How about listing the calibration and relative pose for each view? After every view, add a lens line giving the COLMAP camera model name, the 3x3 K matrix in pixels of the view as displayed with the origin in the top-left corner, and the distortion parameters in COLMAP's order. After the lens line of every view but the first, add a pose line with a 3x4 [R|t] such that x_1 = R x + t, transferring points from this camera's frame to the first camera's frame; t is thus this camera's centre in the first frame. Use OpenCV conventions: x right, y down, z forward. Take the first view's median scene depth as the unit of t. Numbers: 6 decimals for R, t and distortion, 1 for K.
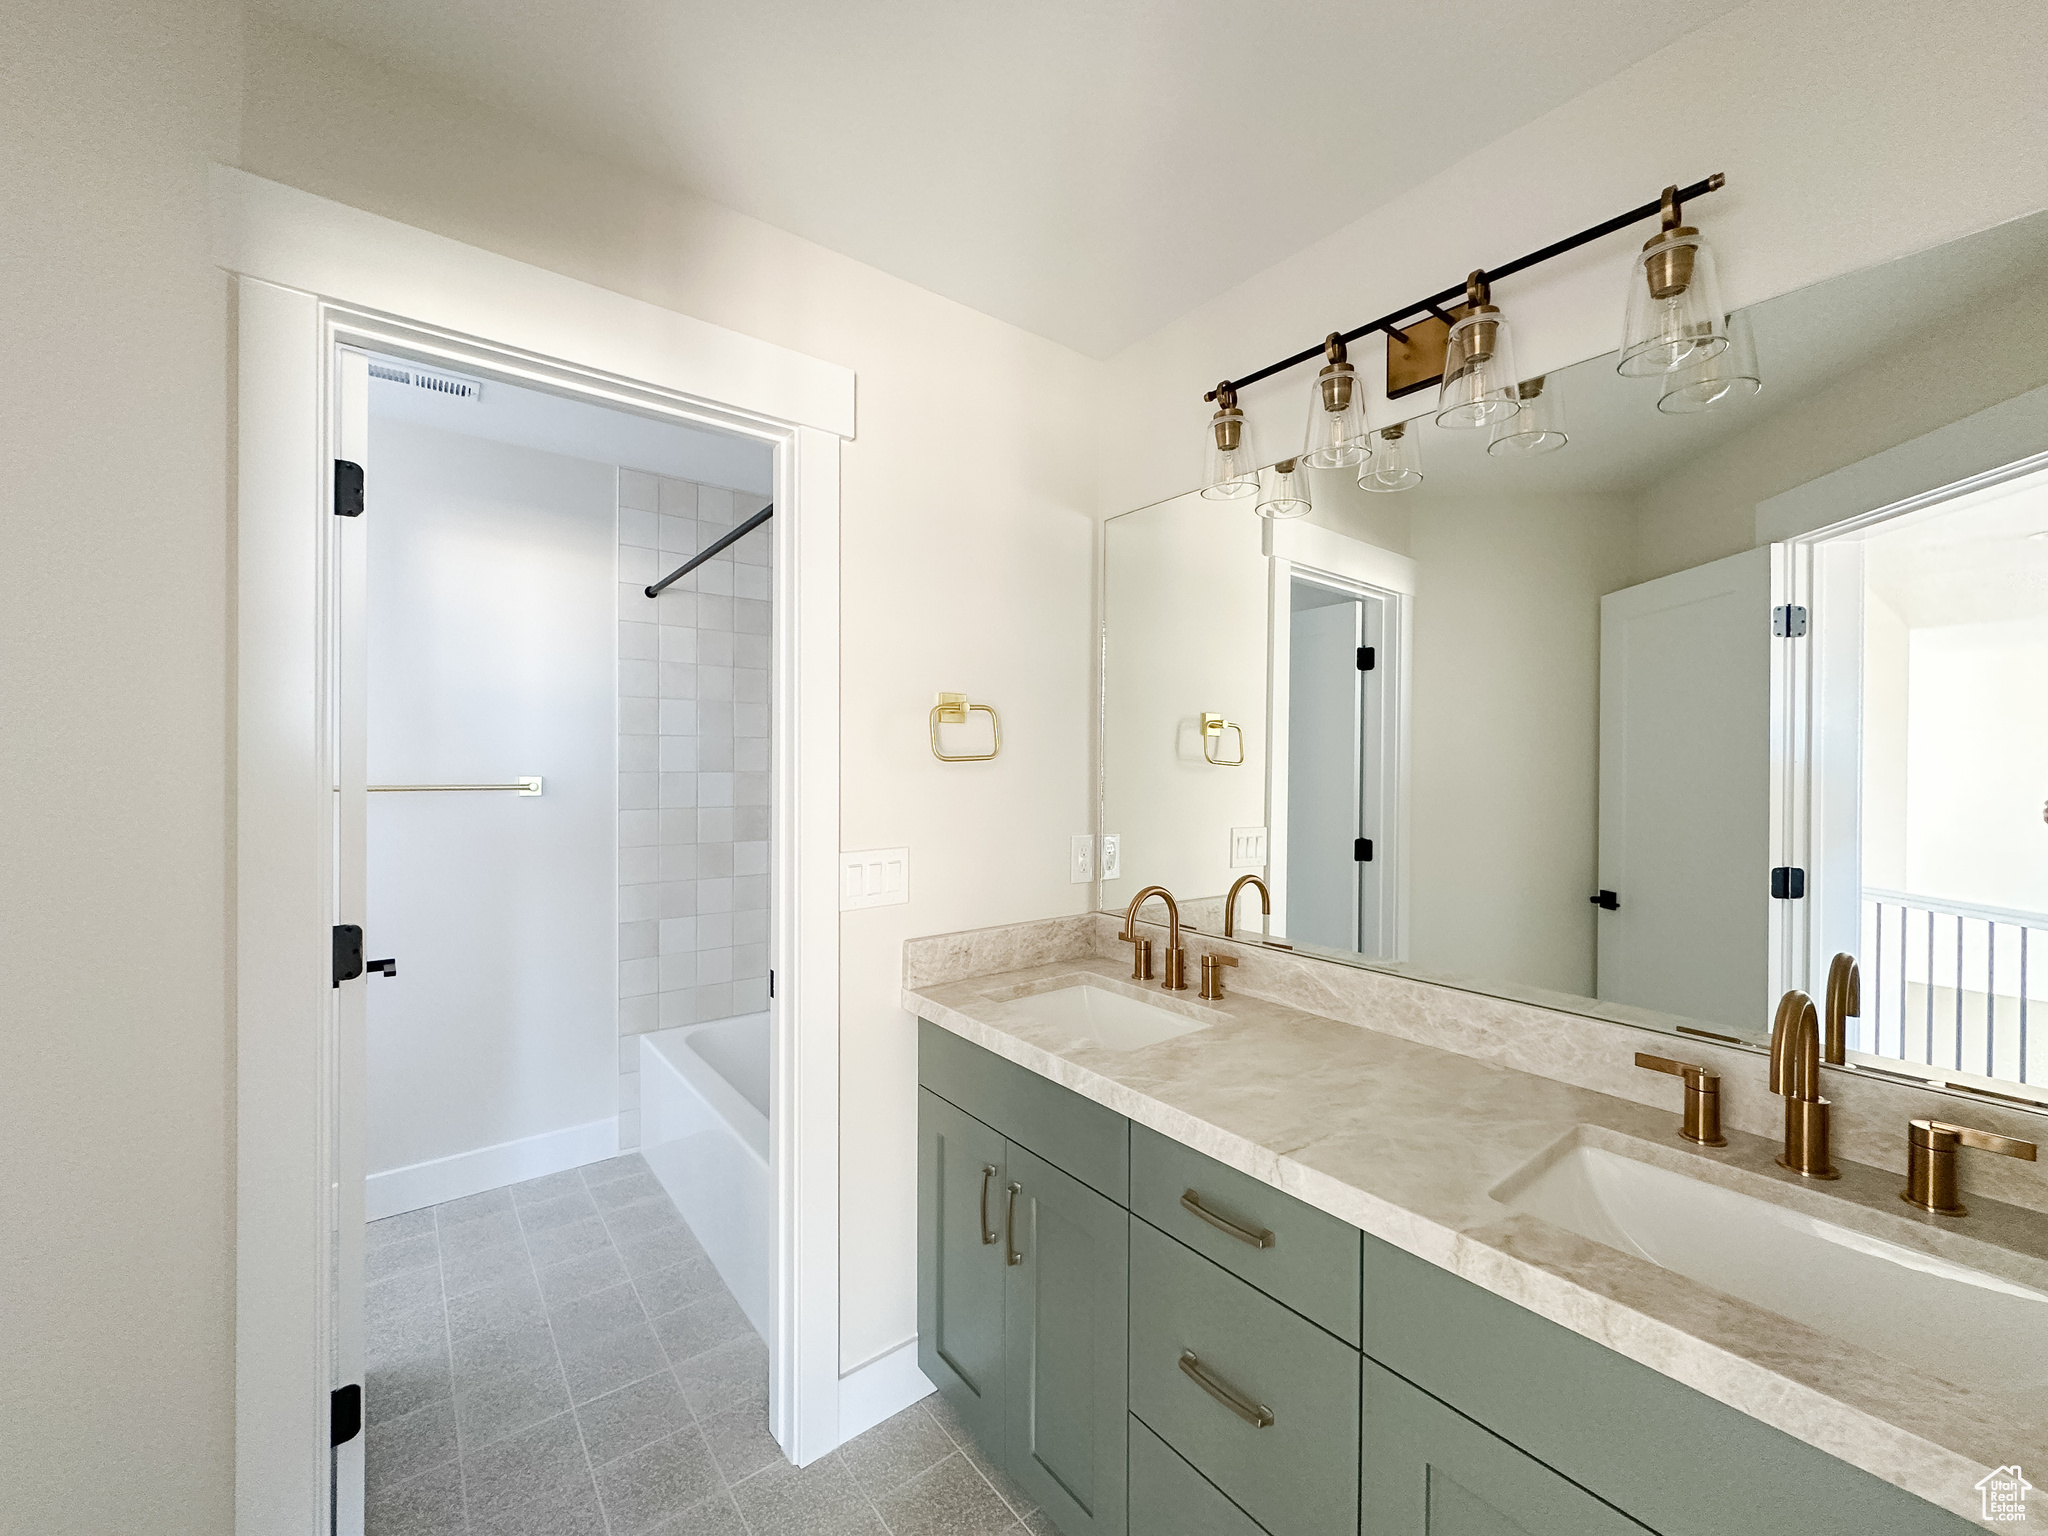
lens RADIAL K [[813.9, 0, 1029.2], [0, 813.9, 797.8], [0, 0, 1]] dist [-0.012227, 0.000212]
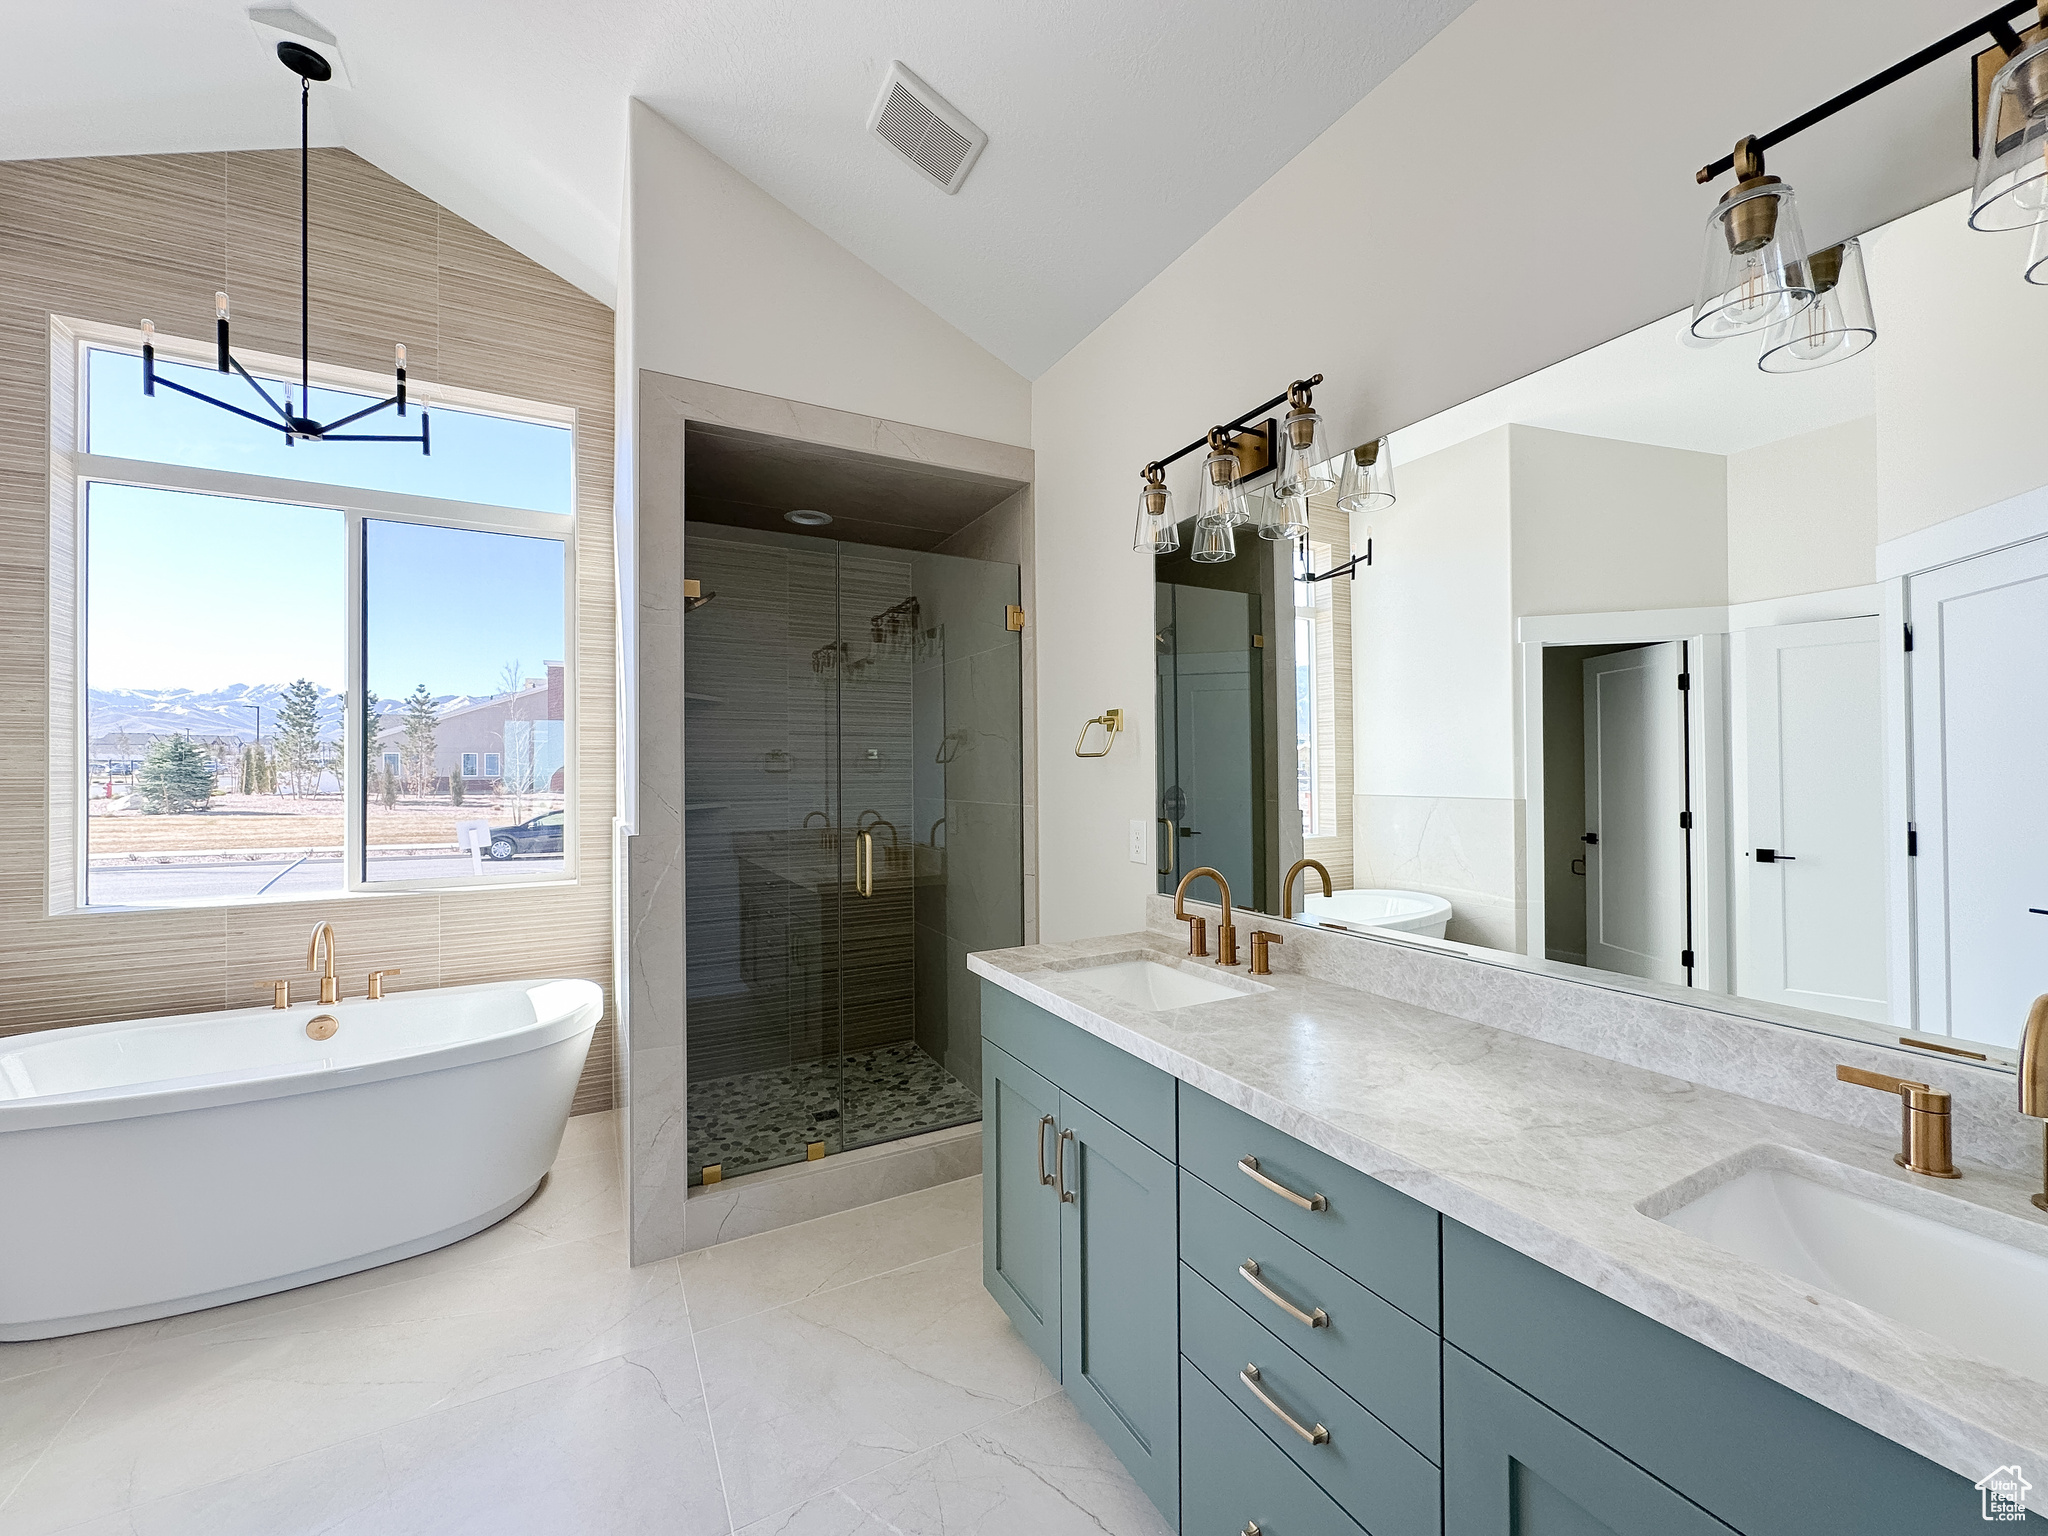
lens RADIAL K [[826.3, 0, 1024.0], [0, 826.3, 768.0], [0, 0, 1]] dist [0.014865, -0.000210]
pose [[0.984838, -0.033010, -0.170304, 0.109534], [0.027115, 0.998954, -0.036824, 0.007116], [0.171342, 0.031648, 0.984703, -0.139123]]
